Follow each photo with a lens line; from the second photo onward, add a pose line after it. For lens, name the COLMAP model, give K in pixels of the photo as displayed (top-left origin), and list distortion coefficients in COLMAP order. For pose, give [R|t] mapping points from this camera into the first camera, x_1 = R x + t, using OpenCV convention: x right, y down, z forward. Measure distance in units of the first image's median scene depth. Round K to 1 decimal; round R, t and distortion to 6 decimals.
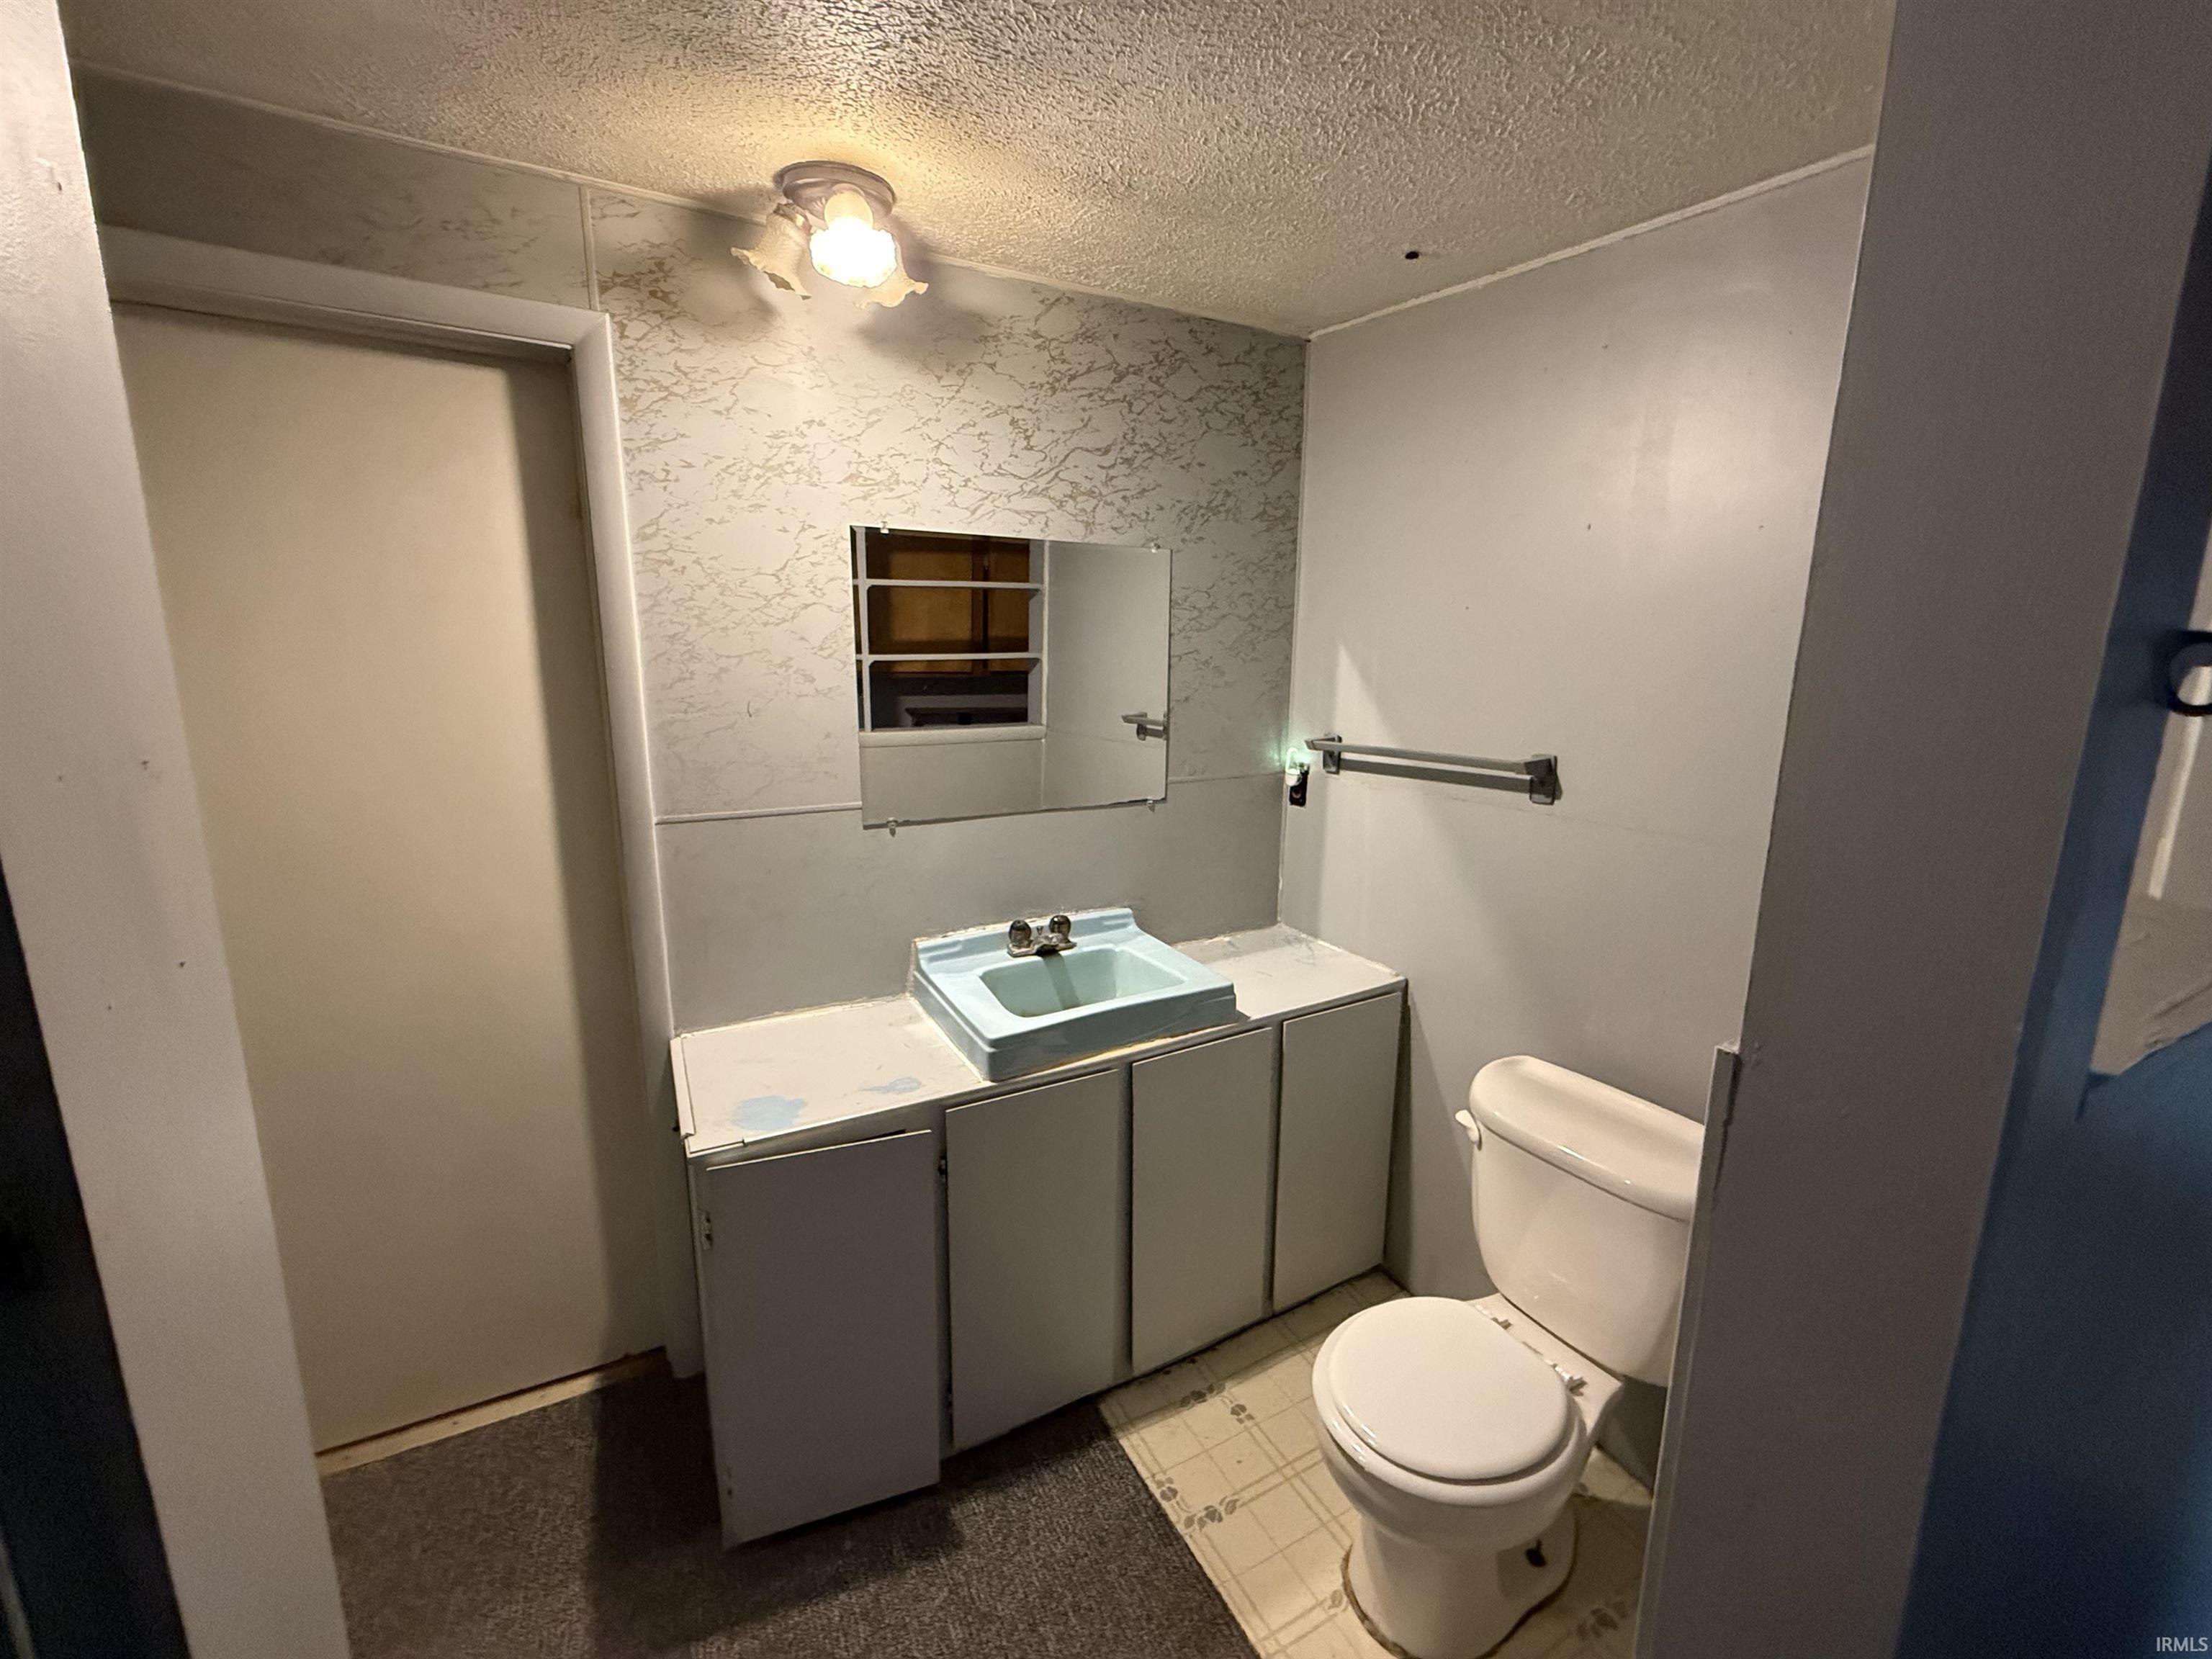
lens RADIAL K [[878.6, 0, 1100.3], [0, 878.6, 831.3], [0, 0, 1]] dist [0.000529, -0.000220]
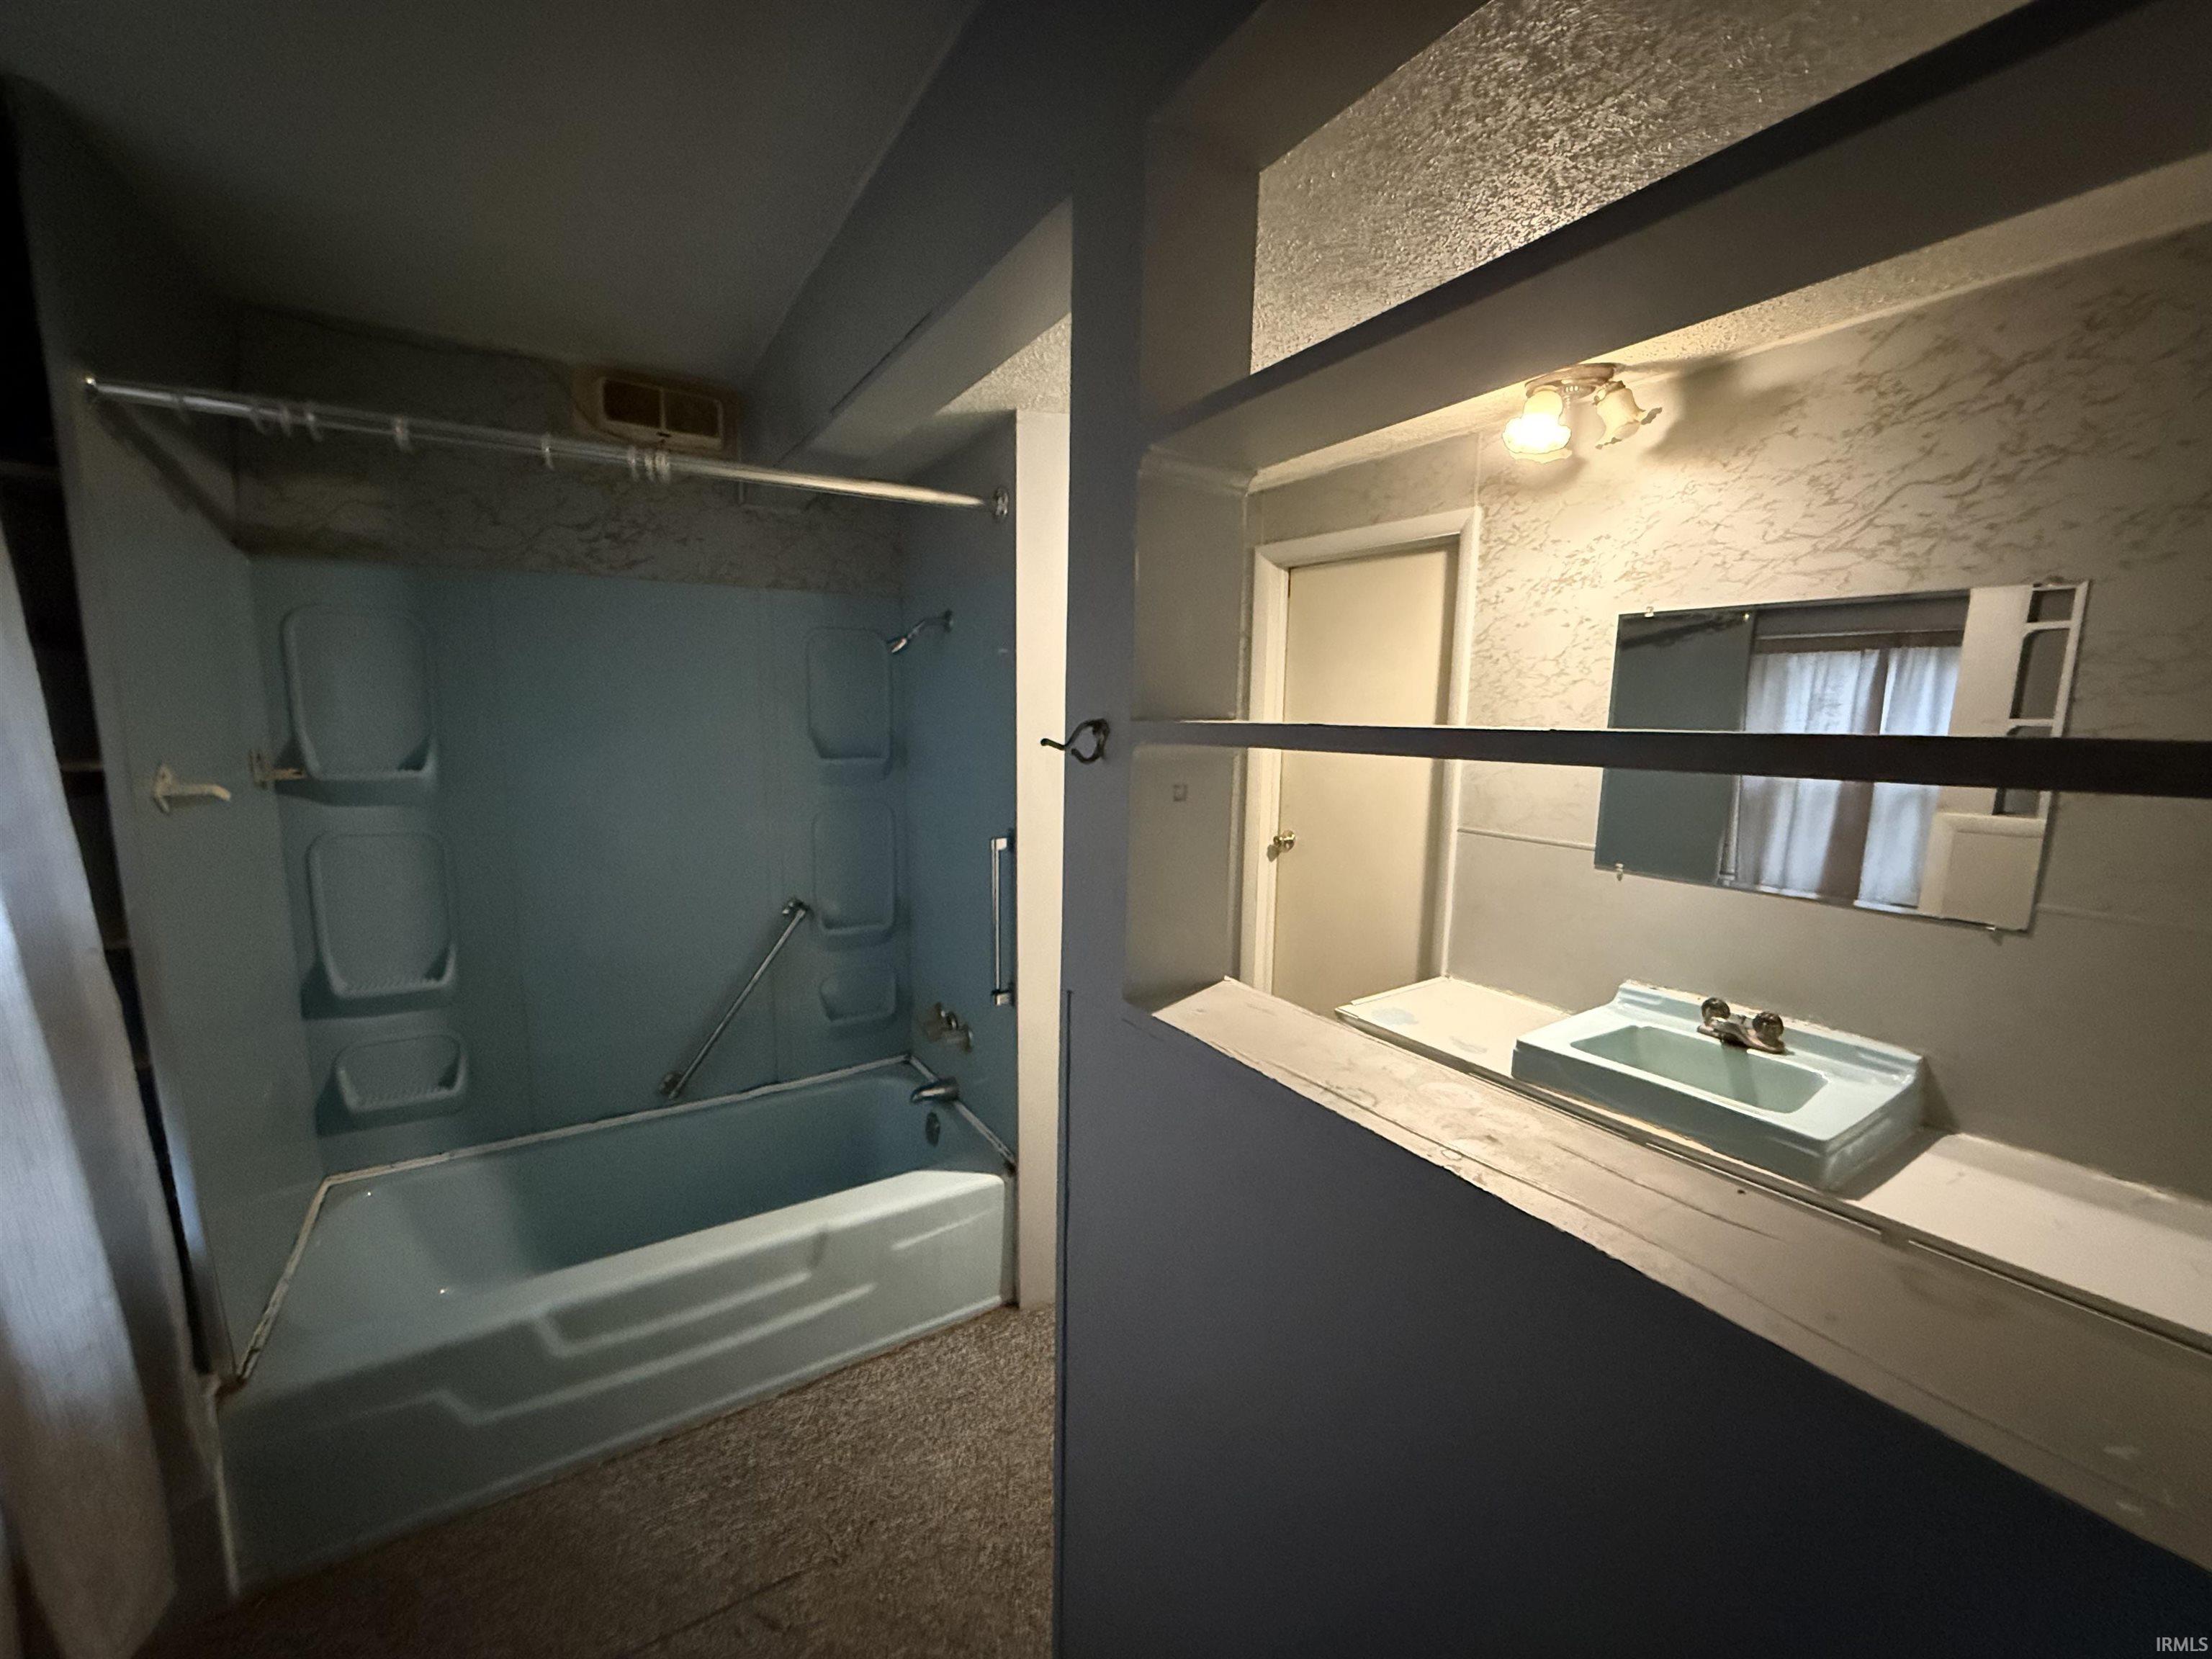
lens RADIAL K [[878.6, 0, 1100.3], [0, 878.6, 831.3], [0, 0, 1]] dist [0.000529, -0.000220]
pose [[0.079998, 0.143043, -0.986478, 0.813629], [-0.200504, 0.971731, 0.124645, -0.063085], [0.976421, 0.187821, 0.106418, 0.219859]]
